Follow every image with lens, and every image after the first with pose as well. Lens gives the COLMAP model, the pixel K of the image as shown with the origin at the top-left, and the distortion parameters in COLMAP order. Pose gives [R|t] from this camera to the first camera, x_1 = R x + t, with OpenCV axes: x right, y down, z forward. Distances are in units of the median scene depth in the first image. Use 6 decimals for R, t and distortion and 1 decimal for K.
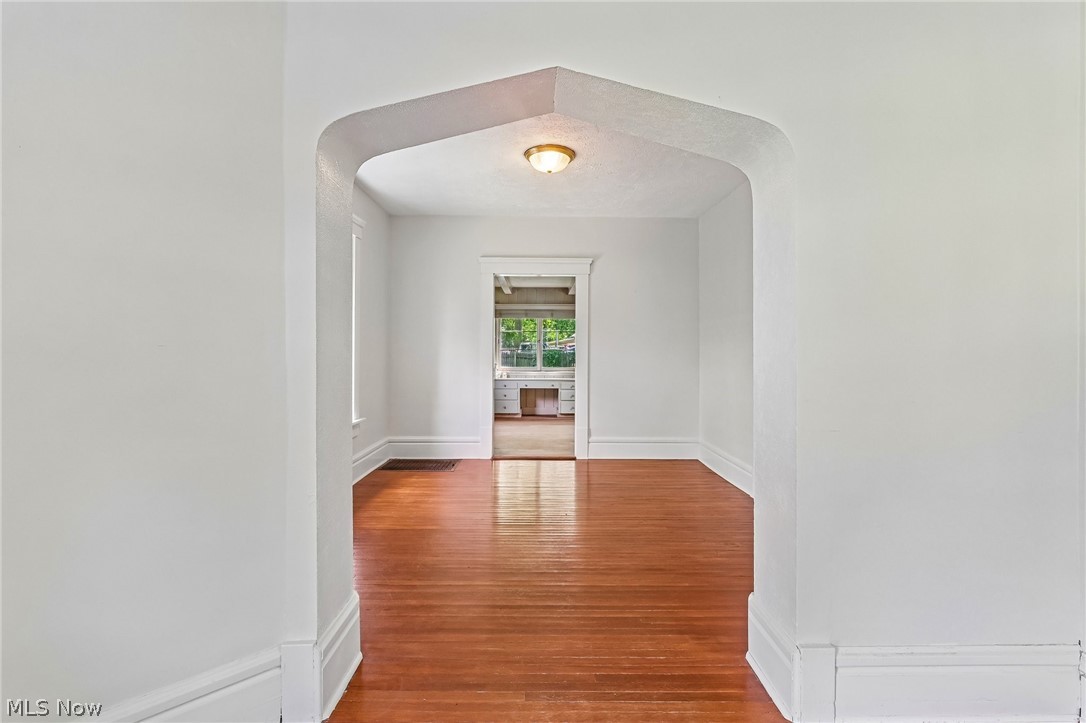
lens RADIAL K [[514.4, 0, 543.2], [0, 514.4, 357.1], [0, 0, 1]] dist [0.000129, -0.001125]
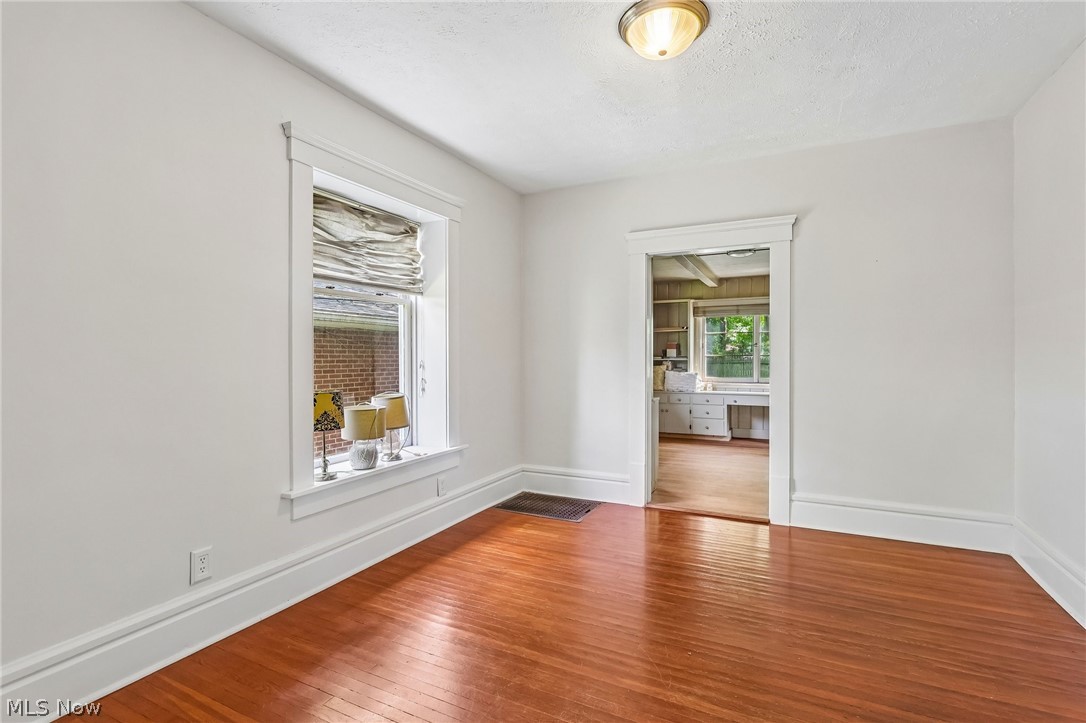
lens RADIAL K [[514.4, 0, 542.8], [0, 514.4, 364.2], [0, 0, 1]] dist [0.000129, -0.001125]
pose [[0.892202, -0.000625, -0.451635, 0.100657], [0.002317, 0.999992, 0.003195, -0.008227], [0.451630, -0.003897, 0.892197, 0.278733]]
